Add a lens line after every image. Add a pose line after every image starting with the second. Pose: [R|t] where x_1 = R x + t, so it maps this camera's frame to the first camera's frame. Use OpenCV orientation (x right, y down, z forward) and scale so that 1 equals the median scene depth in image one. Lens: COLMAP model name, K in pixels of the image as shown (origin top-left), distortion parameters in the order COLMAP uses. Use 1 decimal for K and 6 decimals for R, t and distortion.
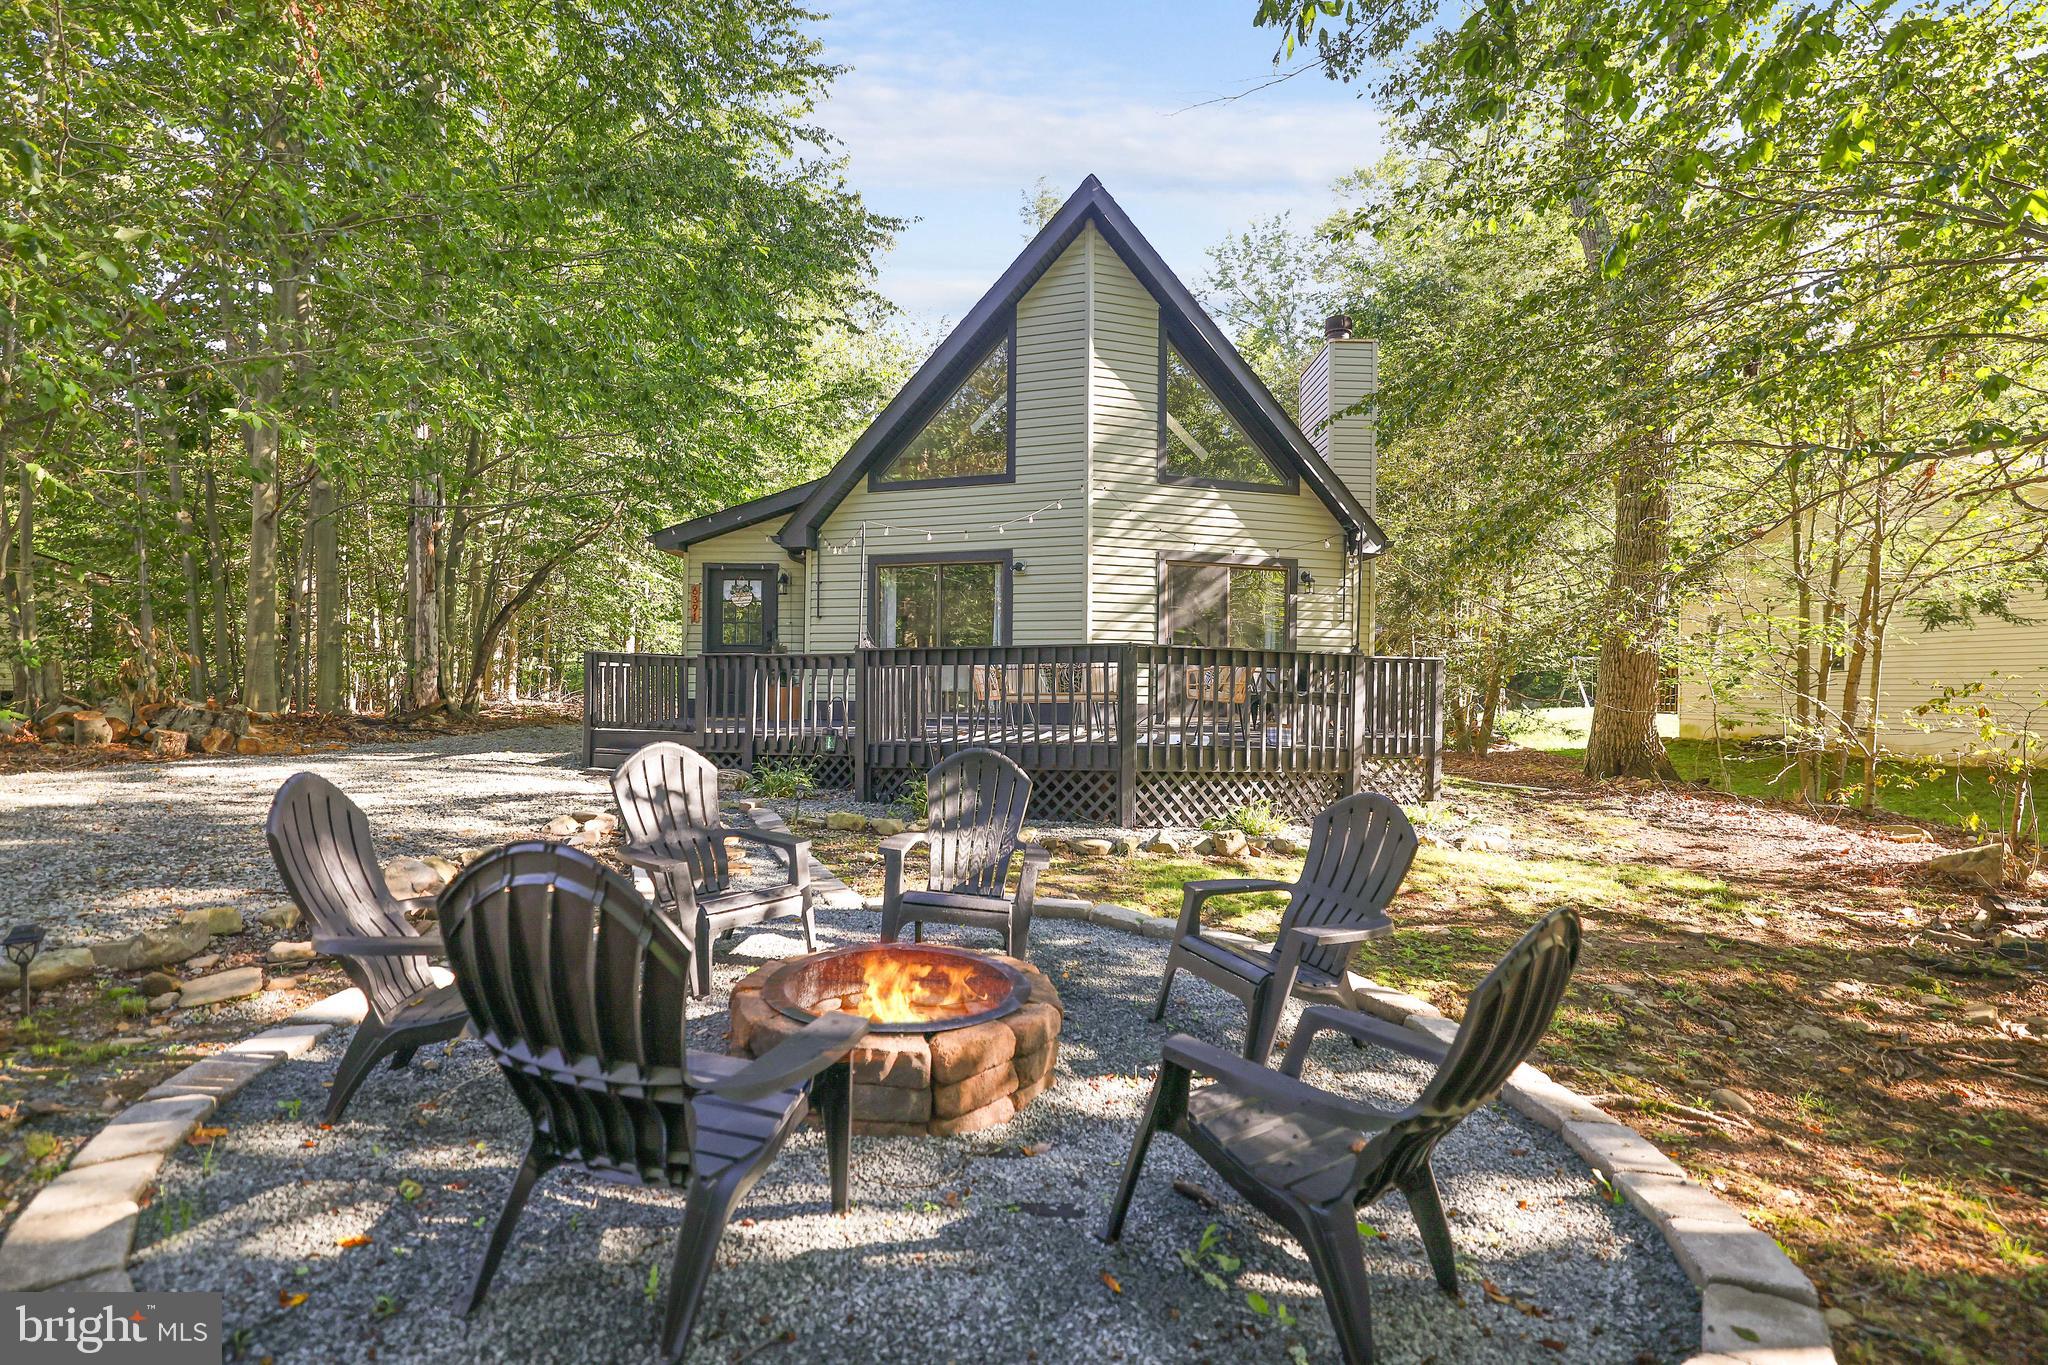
lens RADIAL K [[969.6, 0, 1028.1], [0, 969.6, 683.0], [0, 0, 1]] dist [0.000943, 0.000934]
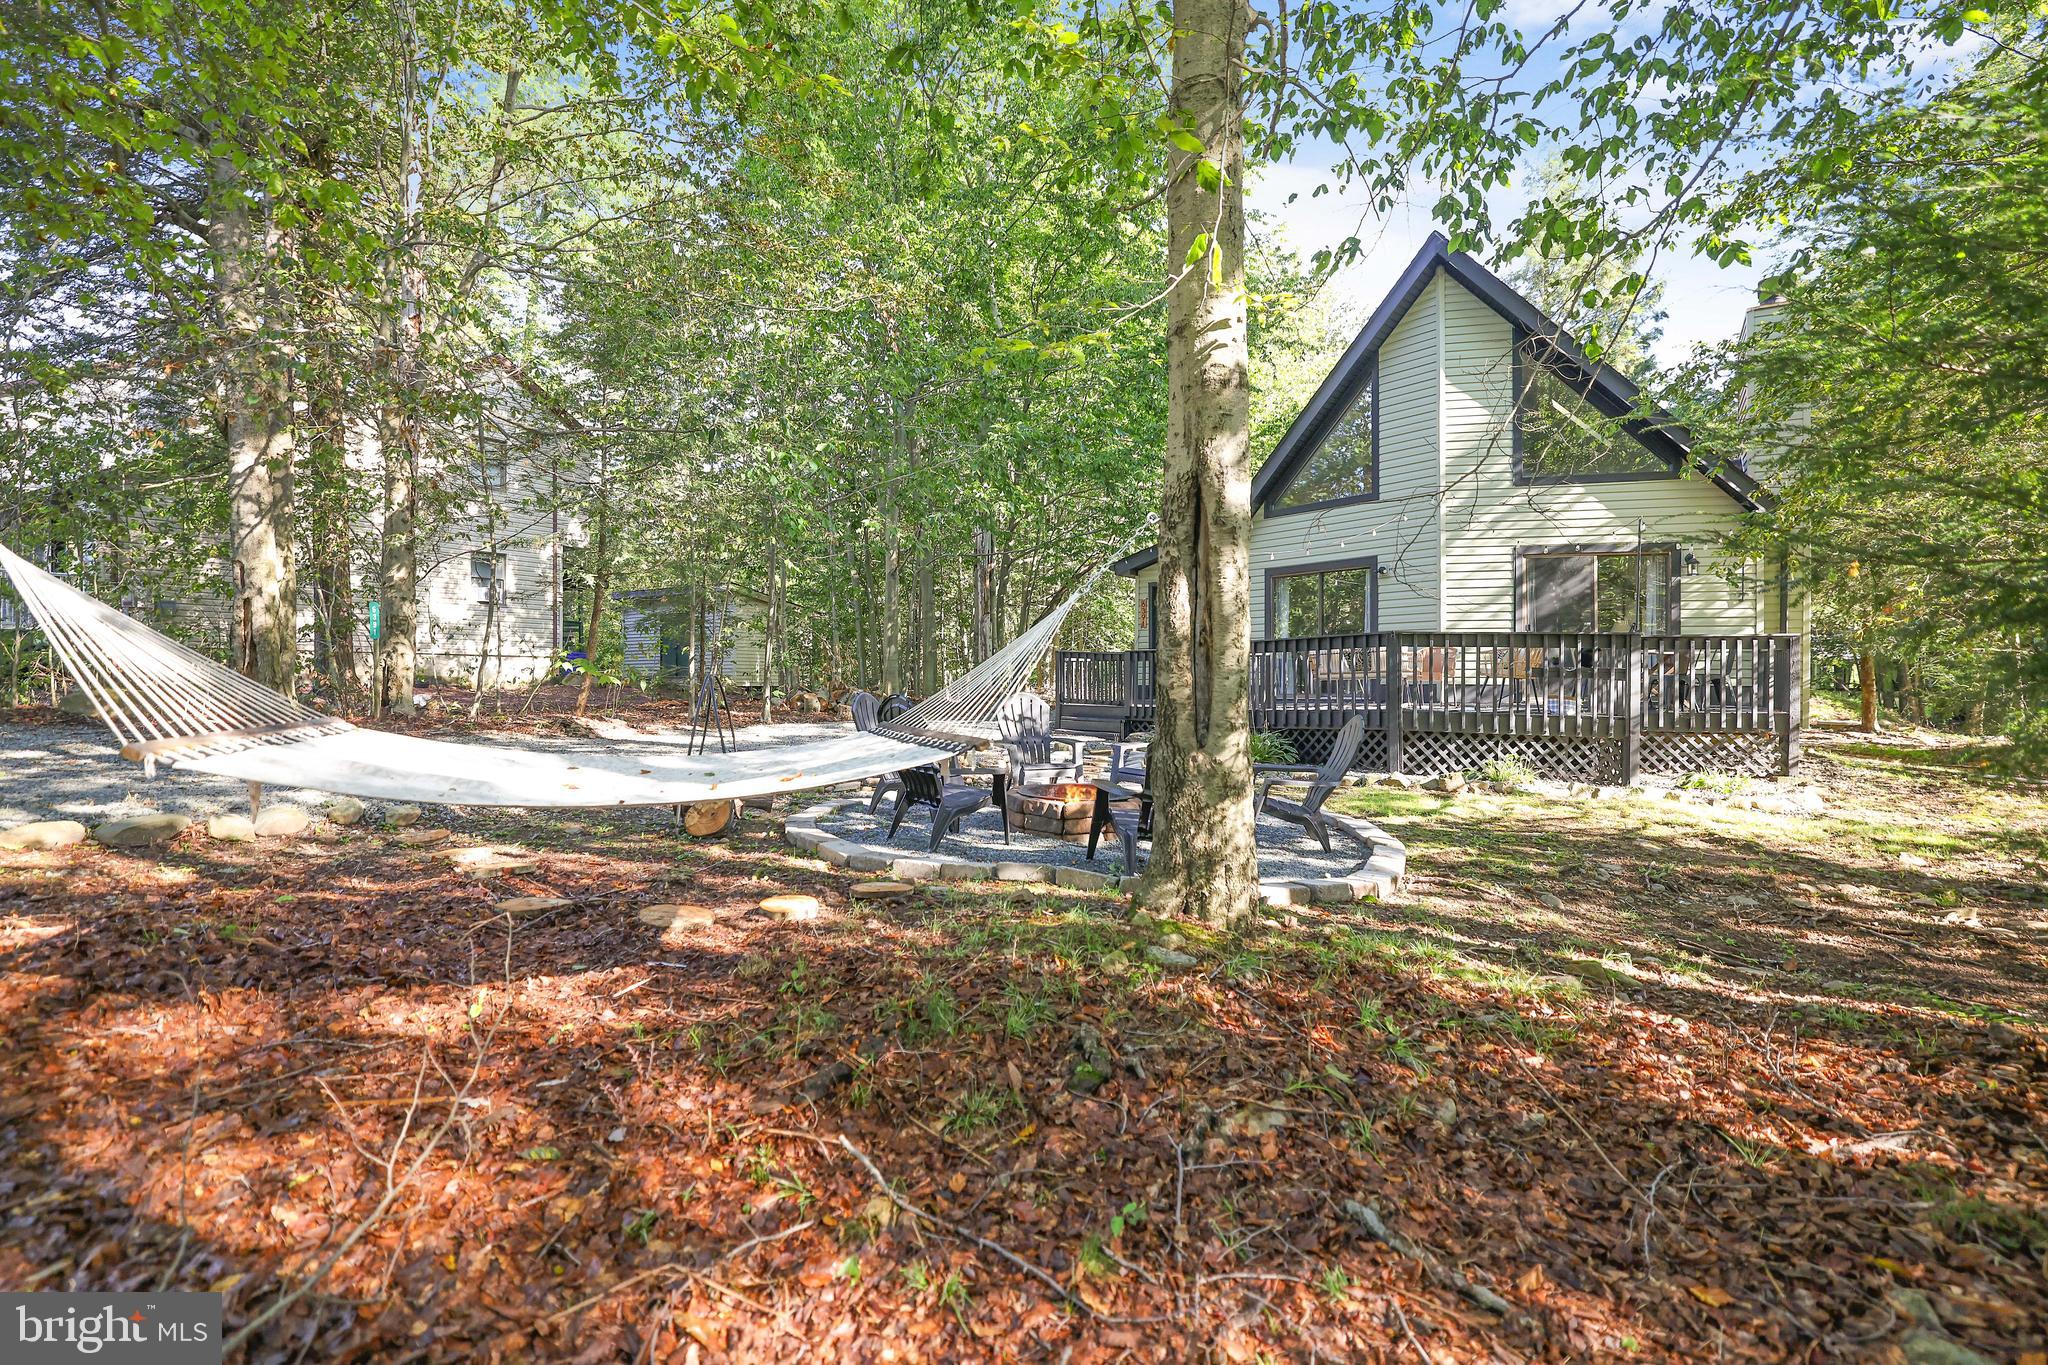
lens RADIAL K [[969.6, 0, 1022.2], [0, 969.6, 683.4], [0, 0, 1]] dist [0.000943, 0.000934]
pose [[0.849039, -0.009906, -0.528238, 0.245077], [0.009586, 0.999948, -0.003343, 0.018617], [0.528243, -0.002225, 0.849090, -0.246174]]
